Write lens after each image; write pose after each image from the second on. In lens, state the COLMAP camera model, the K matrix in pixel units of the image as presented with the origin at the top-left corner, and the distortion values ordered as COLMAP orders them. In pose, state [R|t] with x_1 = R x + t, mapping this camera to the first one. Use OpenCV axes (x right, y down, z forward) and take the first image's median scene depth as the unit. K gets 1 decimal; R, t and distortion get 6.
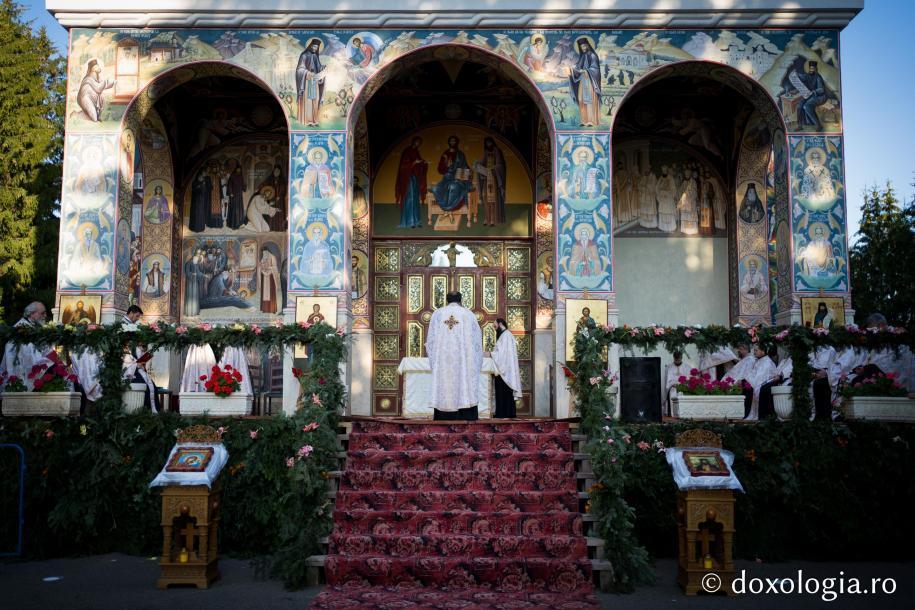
lens RADIAL K [[916.1, 0, 457.5], [0, 916.1, 305.0], [0, 0, 1]] dist [0.005967, 0.017707]
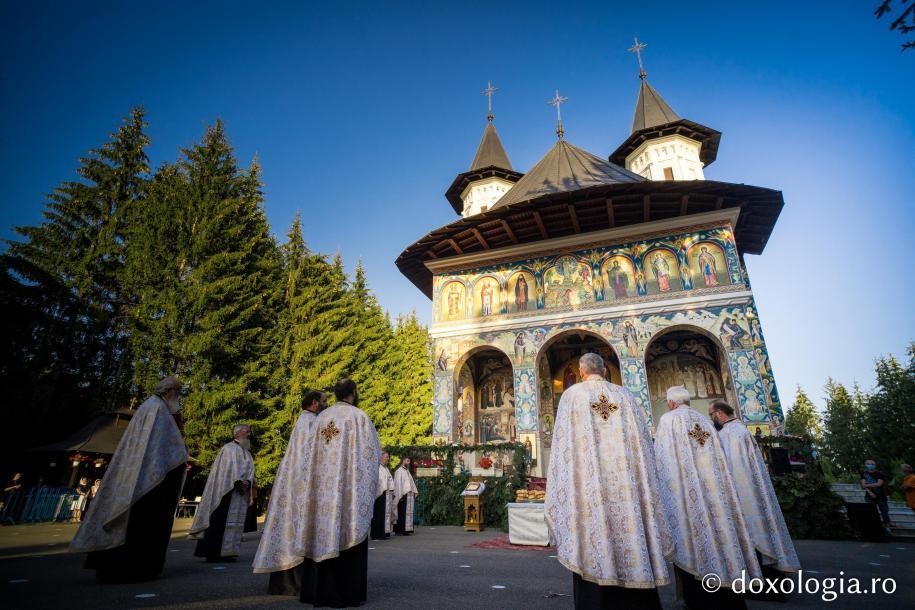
lens RADIAL K [[468.2, 0, 457.5], [0, 468.2, 305.0], [0, 0, 1]] dist [0.000435, 0.000213]
pose [[0.934793, -0.128528, -0.331123, 0.132074], [0.029311, 0.956968, -0.288709, 0.017933], [0.353982, 0.260177, 0.898334, -0.300341]]
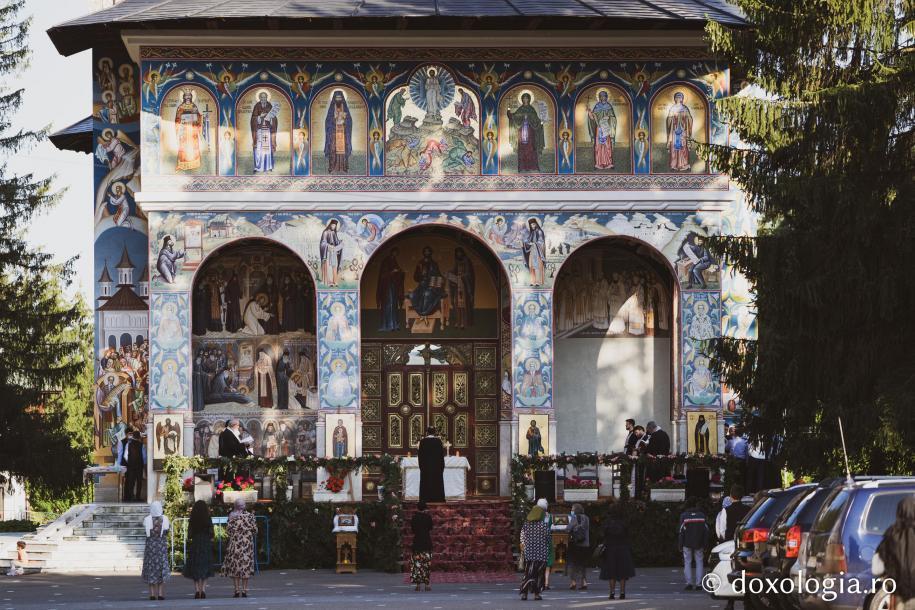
lens RADIAL K [[3360.1, 0, 457.5], [0, 3360.1, 305.0], [0, 0, 1]] dist [0.251351, 0.957797]
pose [[0.998528, -0.006527, 0.053851, -0.238010], [0.002518, 0.997242, 0.074176, -0.526059], [-0.054187, -0.073931, 0.995790, -3.886930]]
